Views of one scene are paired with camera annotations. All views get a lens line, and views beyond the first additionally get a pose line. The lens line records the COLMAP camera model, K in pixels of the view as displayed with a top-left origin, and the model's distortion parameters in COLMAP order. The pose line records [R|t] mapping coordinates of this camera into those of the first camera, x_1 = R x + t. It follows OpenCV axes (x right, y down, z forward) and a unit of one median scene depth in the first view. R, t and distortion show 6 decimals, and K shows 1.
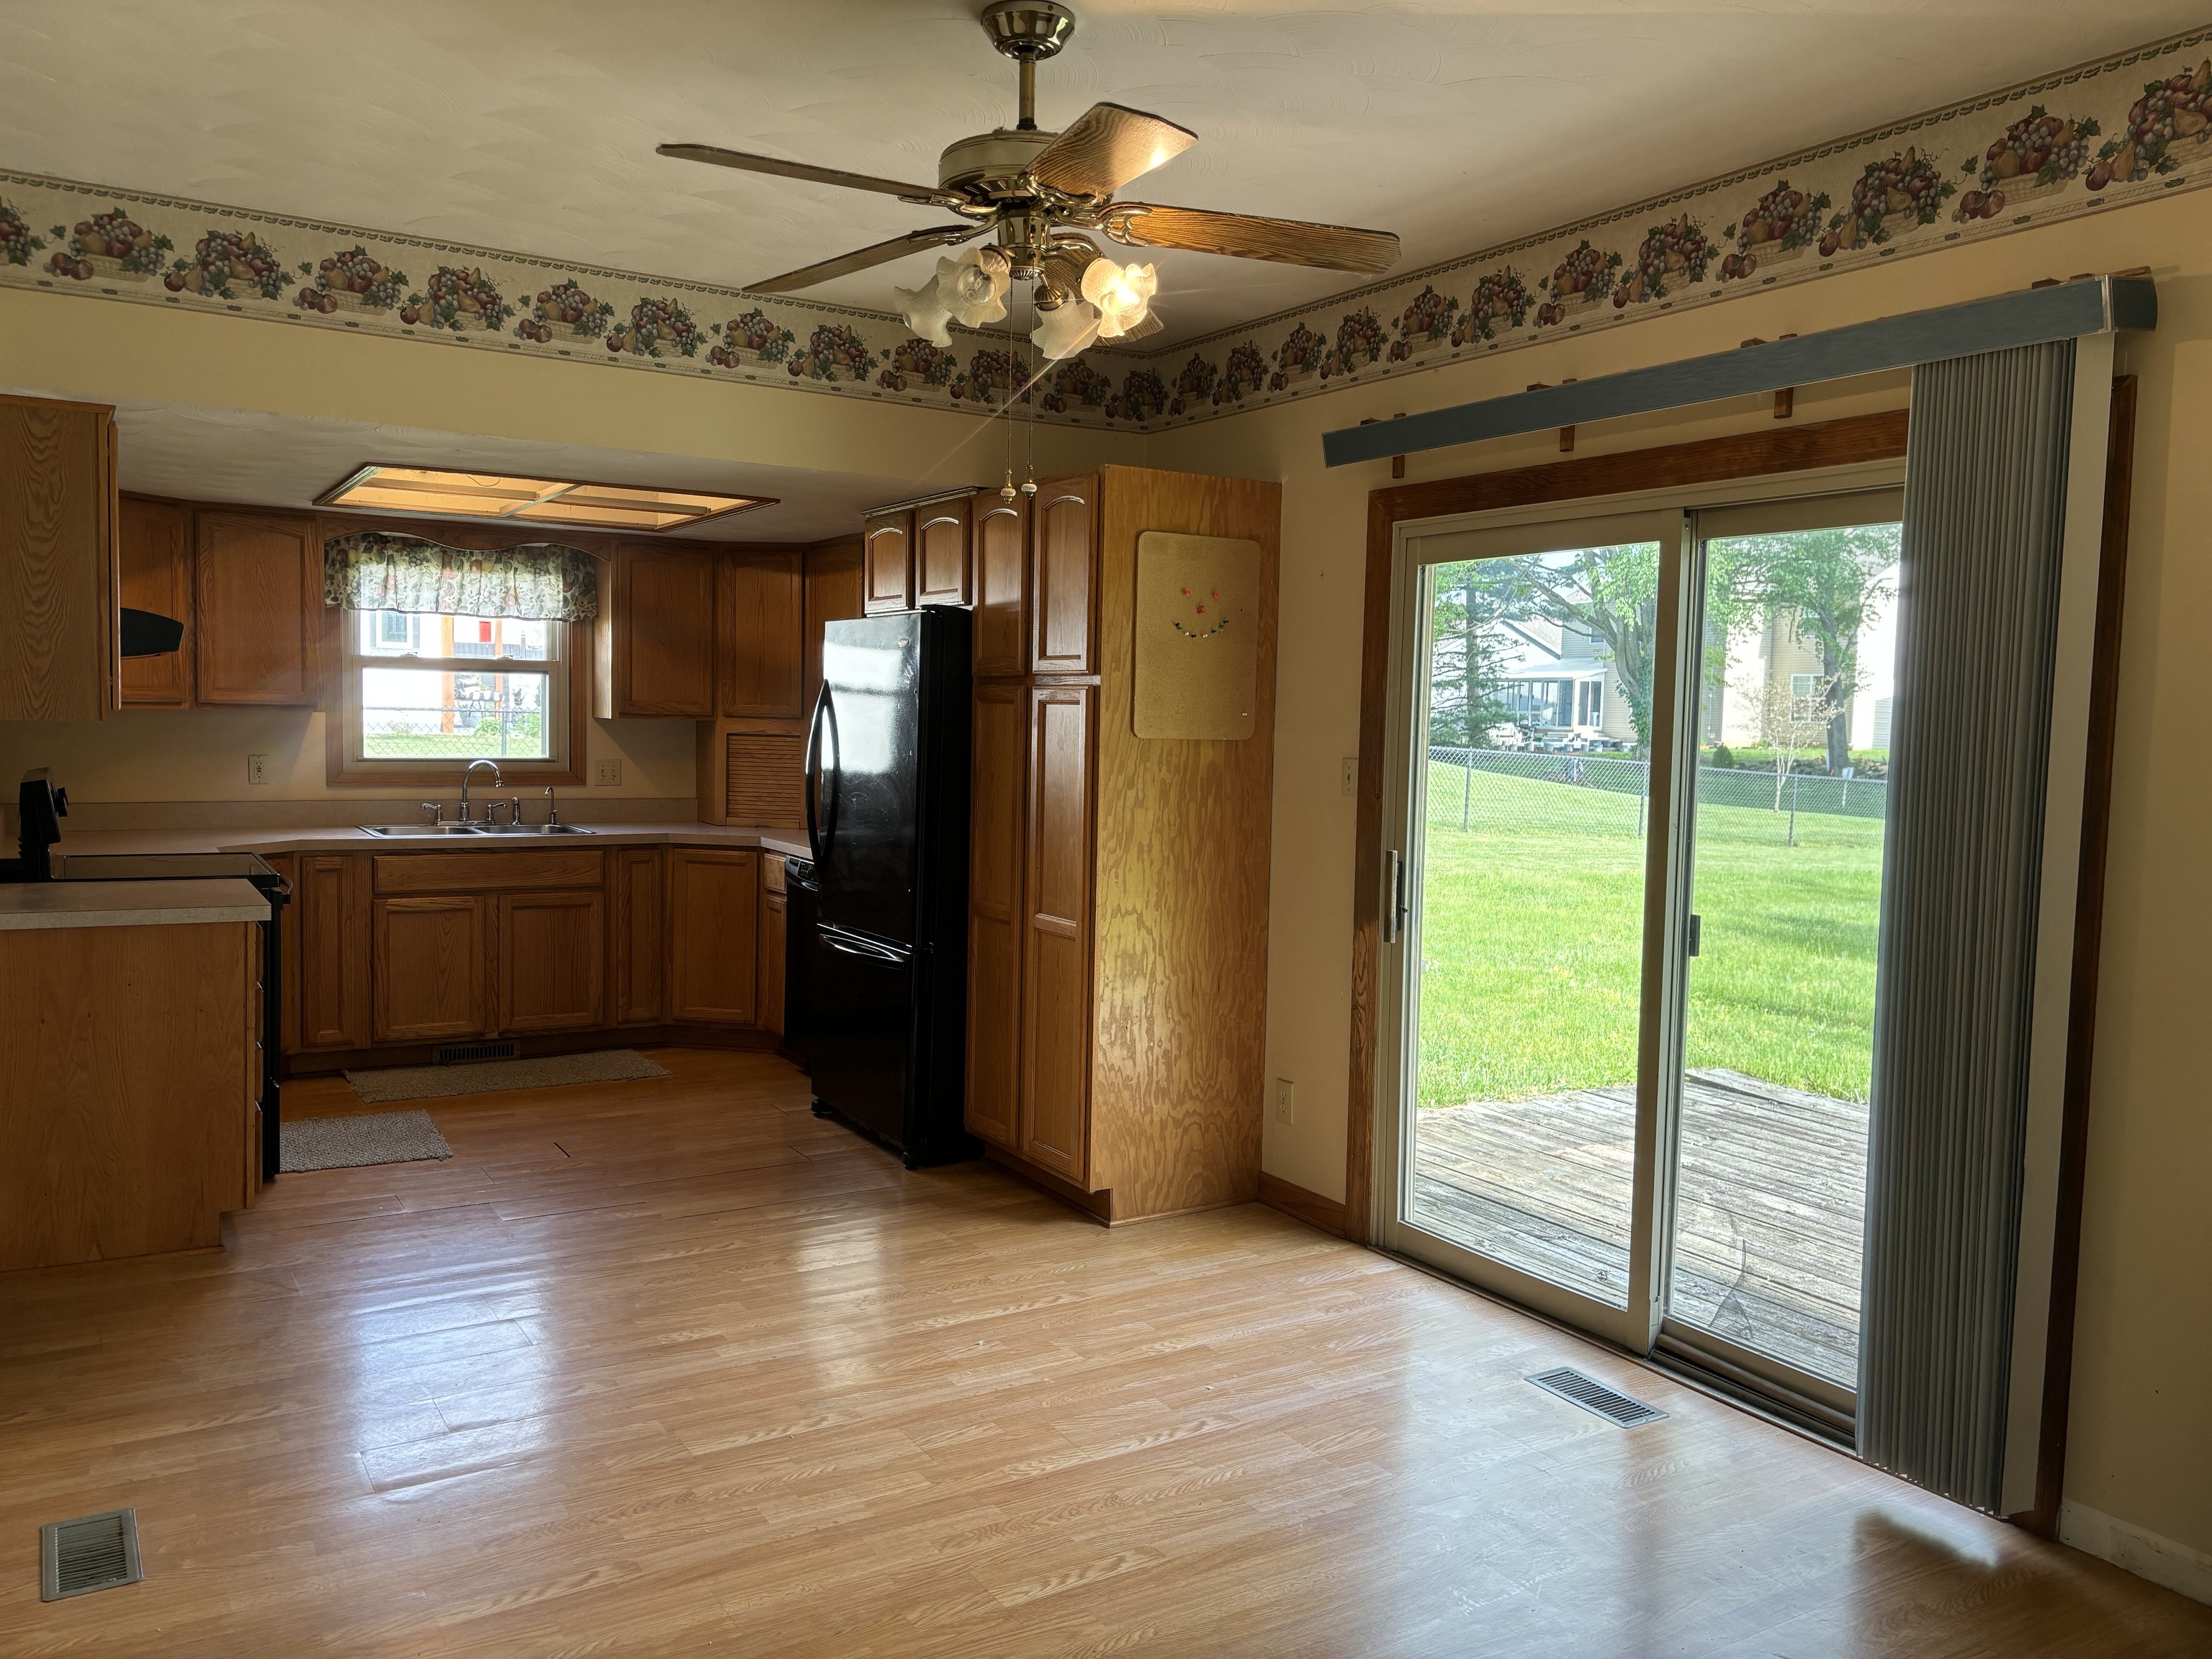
lens RADIAL K [[1719.8, 0, 1085.3], [0, 1719.8, 820.0], [0, 0, 1]] dist [0.069338, -0.006091]
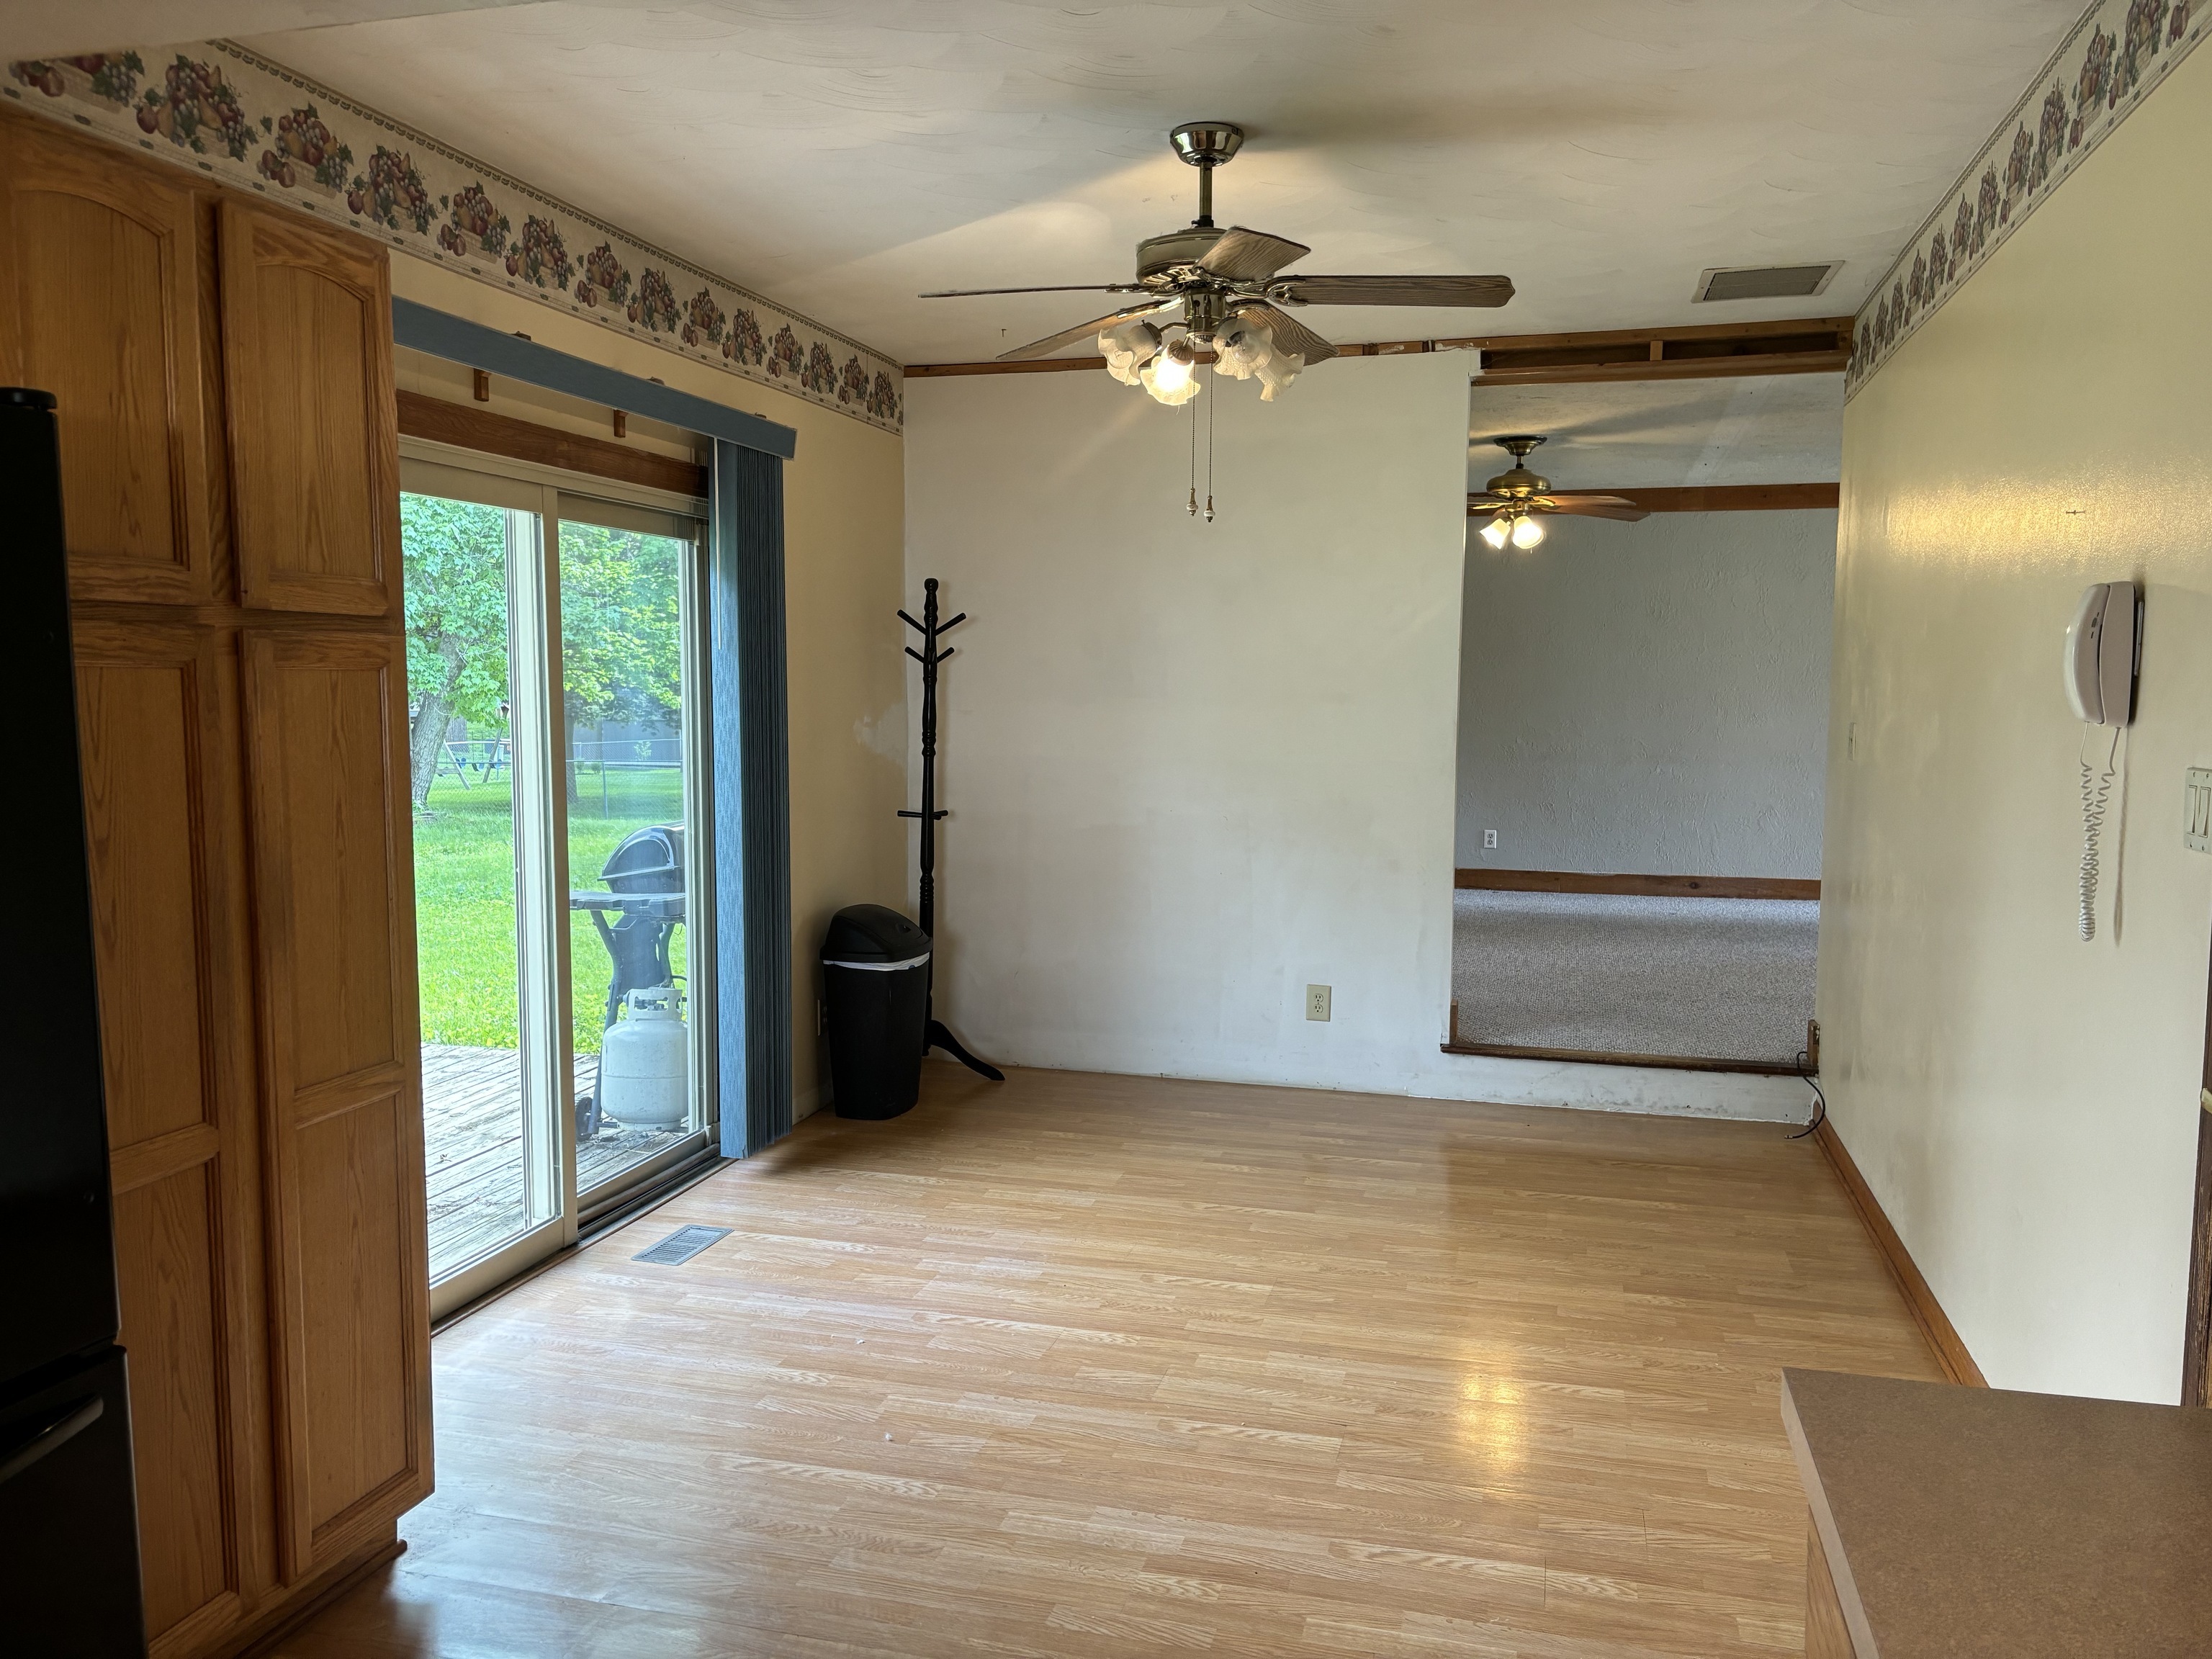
lens RADIAL K [[1673.1, 0, 1106.0], [0, 1673.1, 829.5], [0, 0, 1]] dist [0.056631, -0.001635]
pose [[-0.692167, -0.086114, 0.716582, -0.461504], [0.029617, 0.988631, 0.147415, -0.073335], [-0.721129, 0.123259, -0.681747, 0.996251]]
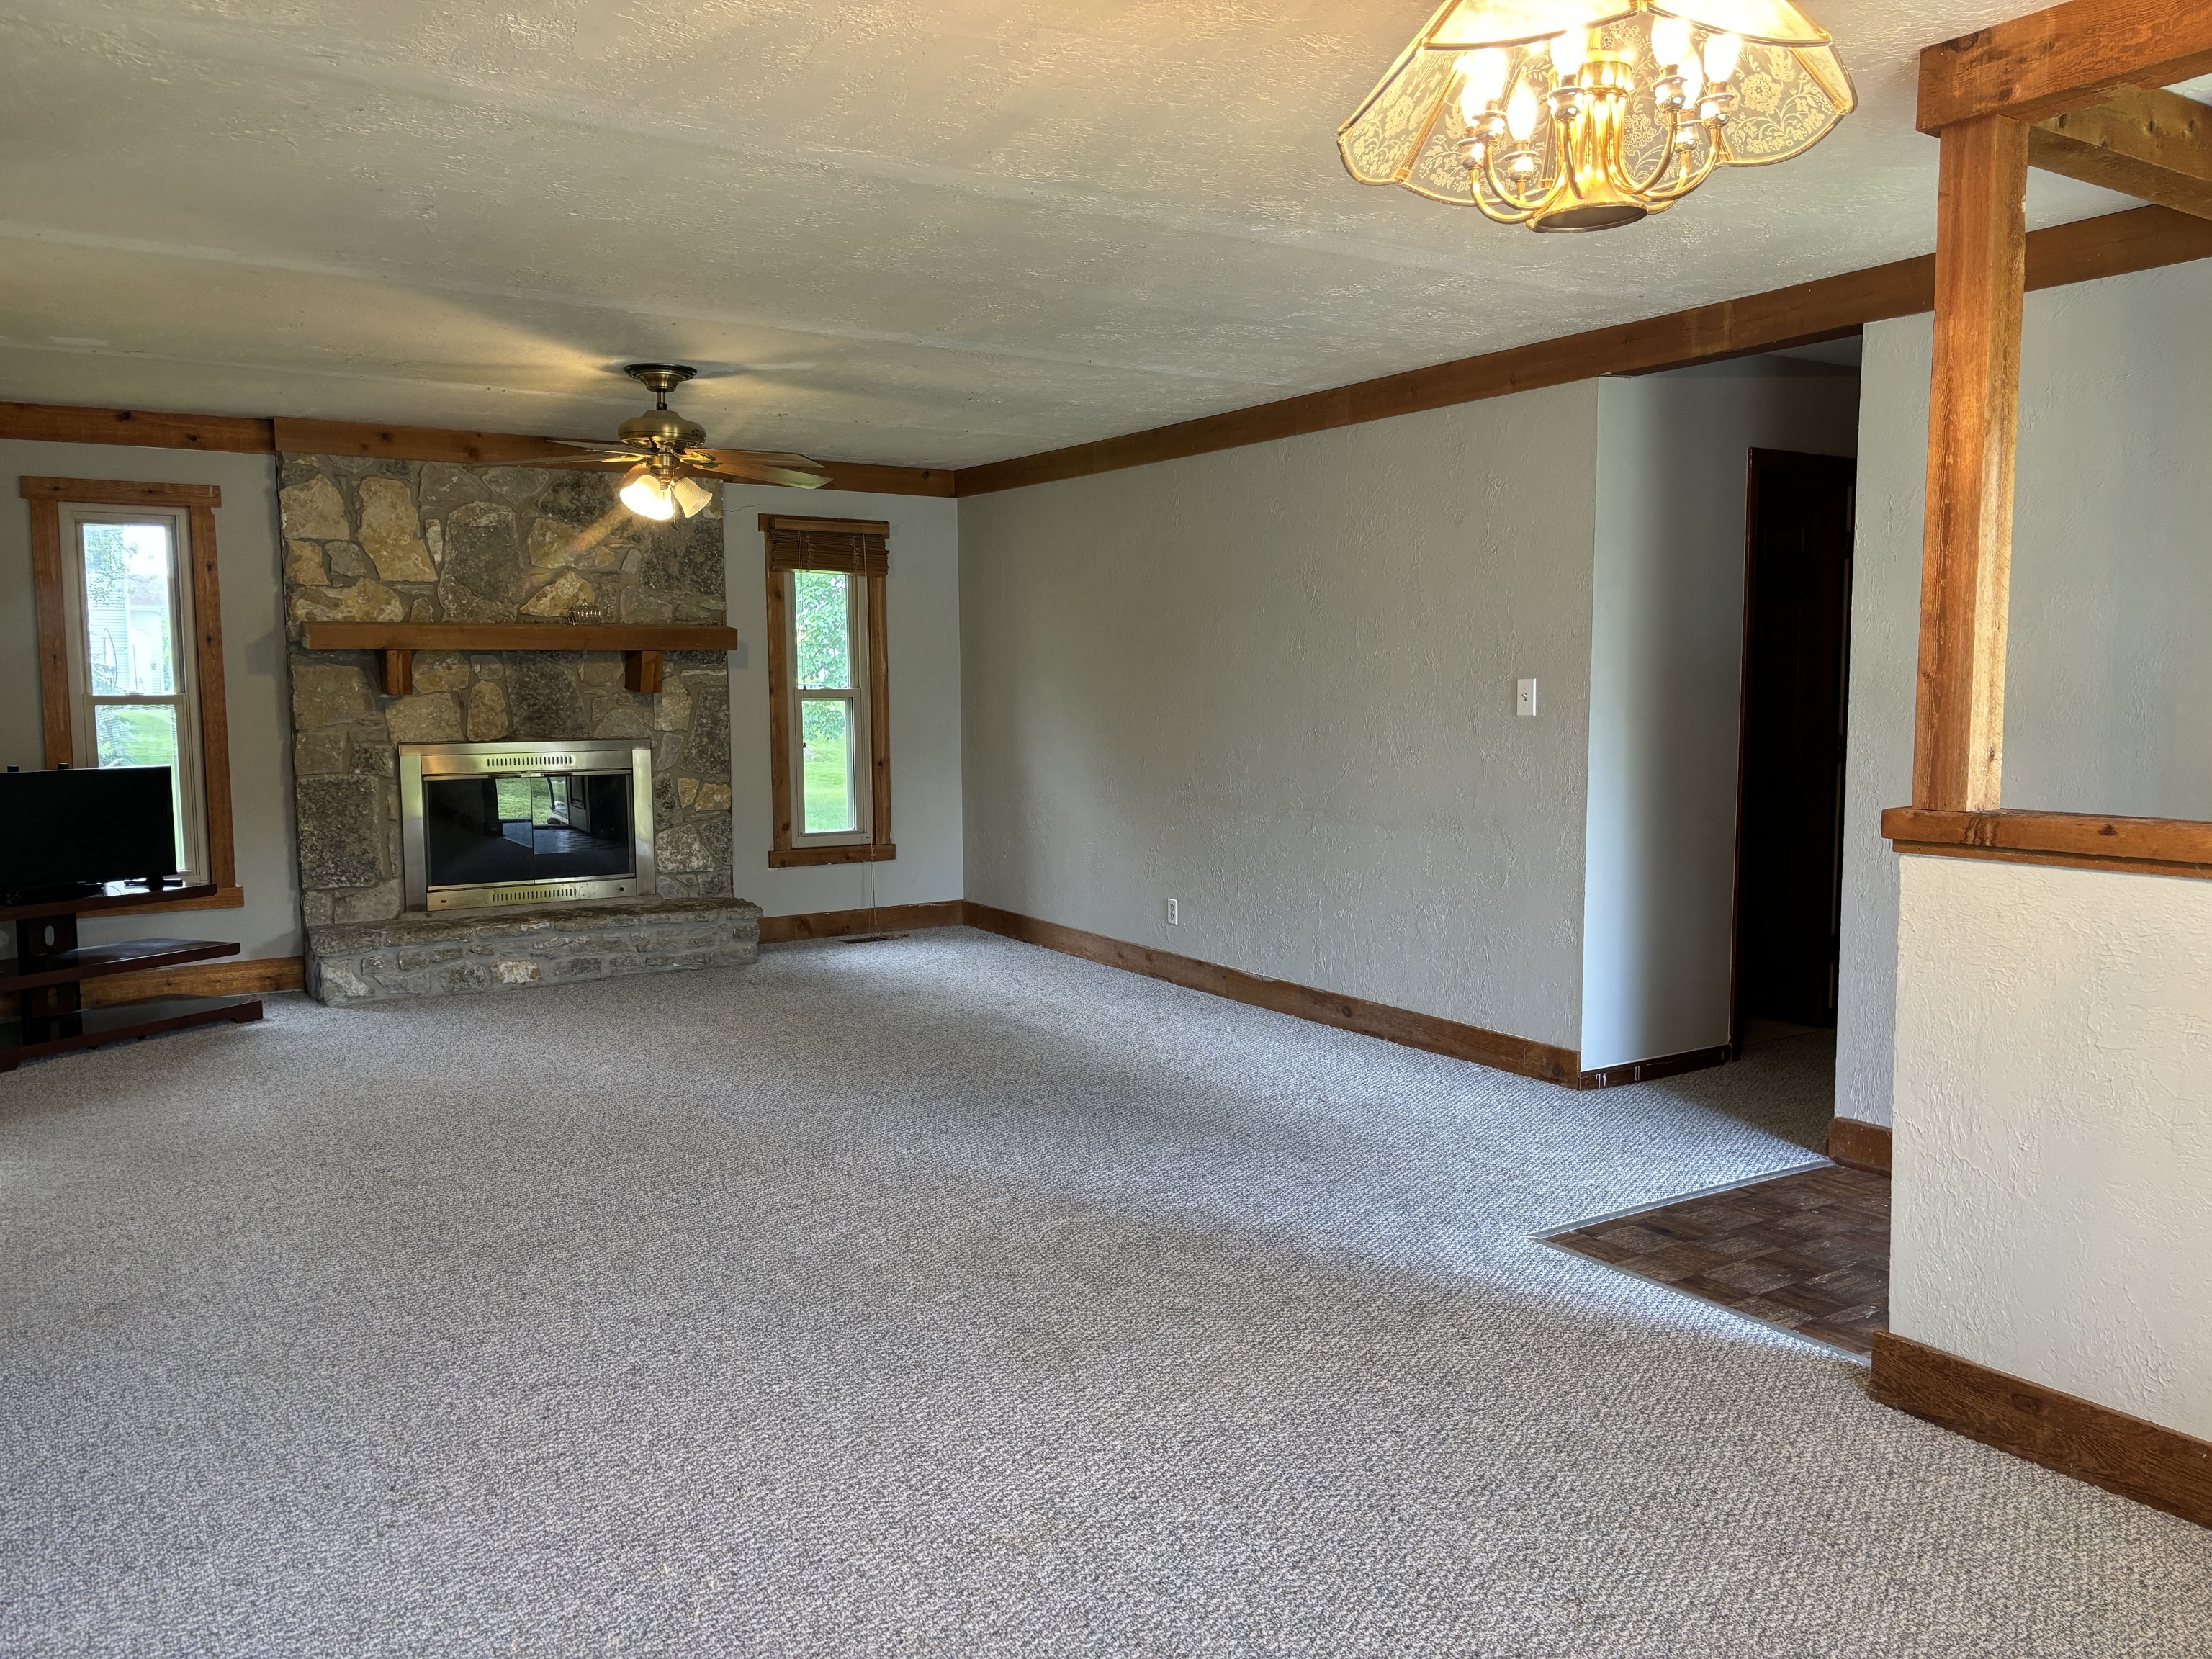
lens RADIAL K [[1688.4, 0, 1108.0], [0, 1688.4, 832.2], [0, 0, 1]] dist [0.070604, -0.071139]
pose [[-0.032030, -0.115675, 0.992771, -0.729039], [0.070509, 0.990544, 0.117691, -0.002877], [-0.996997, 0.073769, -0.023571, -0.425057]]
